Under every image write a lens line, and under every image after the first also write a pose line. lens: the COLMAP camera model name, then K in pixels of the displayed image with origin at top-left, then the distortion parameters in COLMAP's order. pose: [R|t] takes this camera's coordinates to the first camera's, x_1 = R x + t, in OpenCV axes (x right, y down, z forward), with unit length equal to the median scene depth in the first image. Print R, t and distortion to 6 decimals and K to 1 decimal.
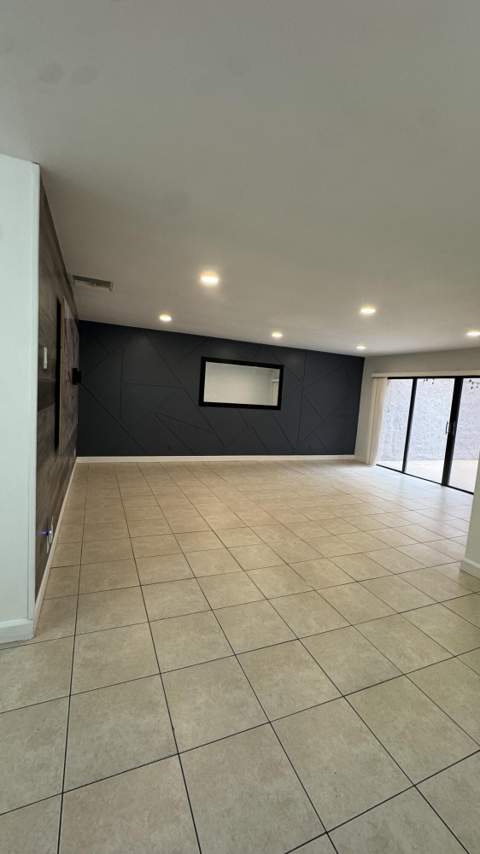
lens RADIAL K [[342.7, 0, 242.5], [0, 342.7, 428.2], [0, 0, 1]] dist [-0.002431, 0.000188]
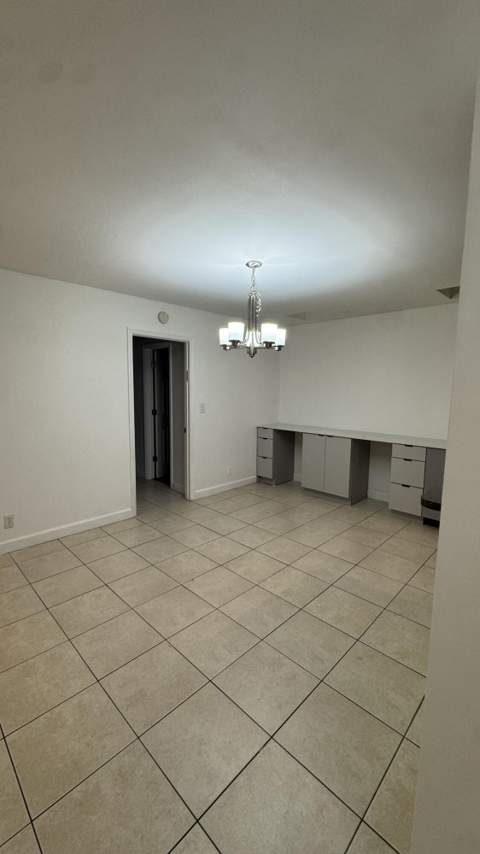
lens RADIAL K [[342.7, 0, 240.0], [0, 342.7, 425.9], [0, 0, 1]] dist [-0.002431, 0.000188]
pose [[-0.380526, -0.175259, 0.908011, -0.166917], [0.060870, 0.975002, 0.213698, -0.041546], [-0.922765, 0.136588, -0.360345, 0.183196]]
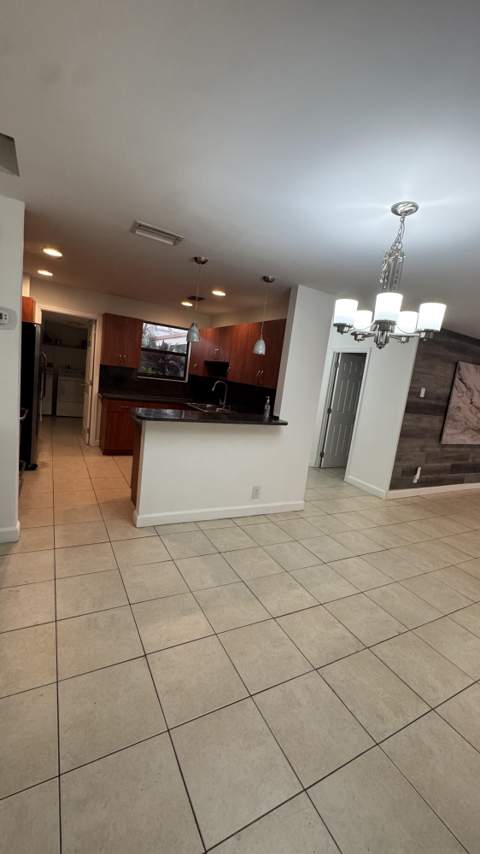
lens RADIAL K [[342.7, 0, 242.1], [0, 342.7, 426.8], [0, 0, 1]] dist [-0.002431, 0.000188]
pose [[0.111909, 0.096475, -0.989024, 0.564738], [-0.218474, 0.973313, 0.070222, 0.043567], [0.969405, 0.208217, 0.129999, -0.157019]]
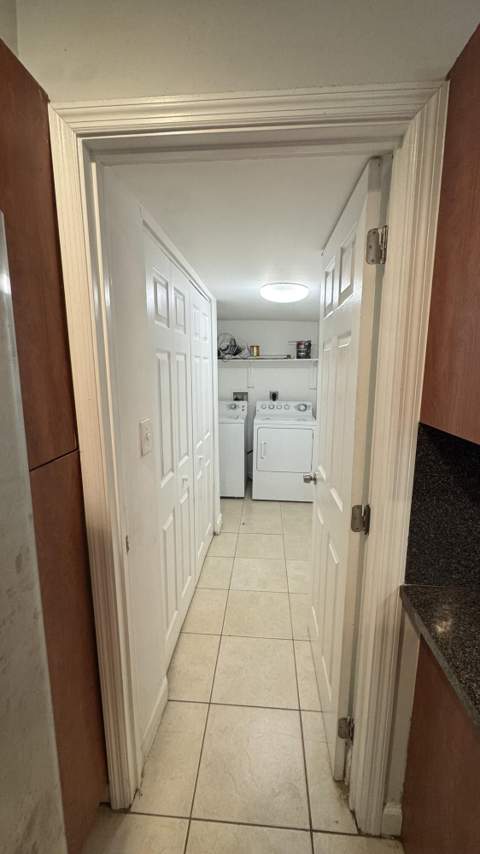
lens RADIAL K [[342.7, 0, 239.0], [0, 342.7, 426.5], [0, 0, 1]] dist [-0.002431, 0.000188]
pose [[-0.459810, 0.088083, -0.883638, -0.253794], [-0.119328, 0.979915, 0.159774, 0.012529], [0.879963, 0.178908, -0.440064, -0.451260]]
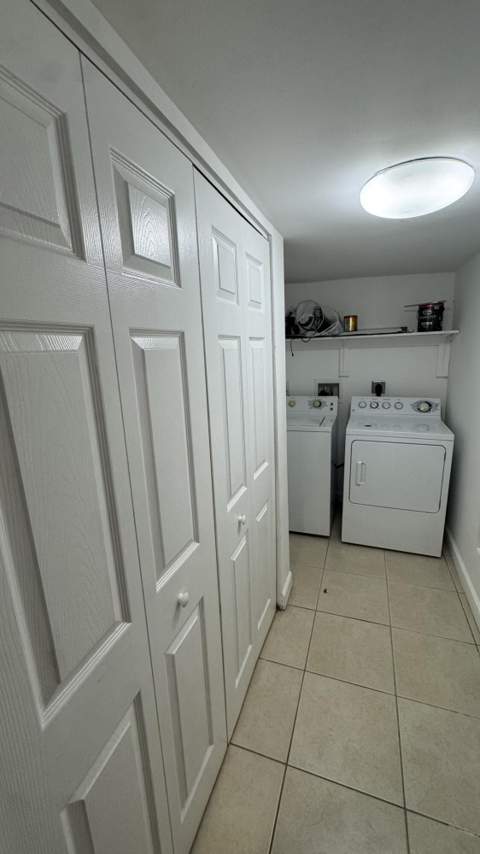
lens RADIAL K [[342.7, 0, 242.2], [0, 342.7, 426.3], [0, 0, 1]] dist [-0.002431, 0.000188]
pose [[-0.674650, 0.127853, -0.726981, -0.437354], [-0.077900, 0.967052, 0.242366, 0.003643], [0.734016, 0.220144, -0.642462, -0.532657]]
